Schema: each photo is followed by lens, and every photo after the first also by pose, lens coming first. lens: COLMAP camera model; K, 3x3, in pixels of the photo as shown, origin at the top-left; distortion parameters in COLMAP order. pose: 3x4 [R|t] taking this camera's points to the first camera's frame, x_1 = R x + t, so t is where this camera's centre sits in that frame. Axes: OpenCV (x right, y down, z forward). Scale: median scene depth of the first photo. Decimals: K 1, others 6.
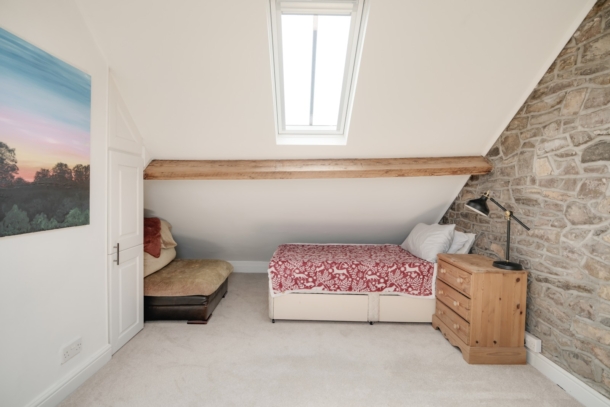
lens RADIAL K [[298.0, 0, 304.3], [0, 298.0, 200.2], [0, 0, 1]] dist [-0.000298, 0.000169]
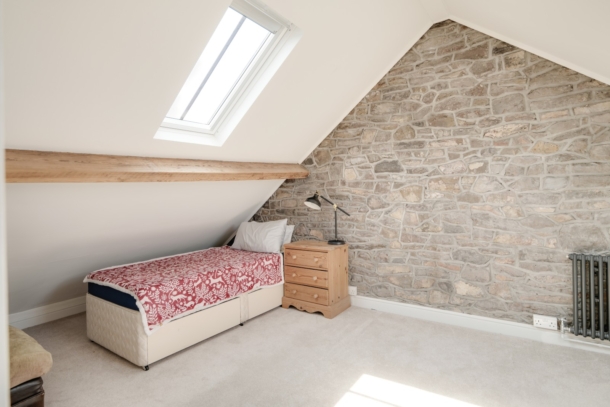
lens RADIAL K [[323.1, 0, 305.4], [0, 323.1, 191.3], [0, 0, 1]] dist [-0.003302, -0.000178]
pose [[0.579248, -0.023844, 0.814803, -0.607462], [0.053438, 0.998533, -0.008769, -0.018338], [-0.813398, 0.048621, 0.579672, 0.194295]]
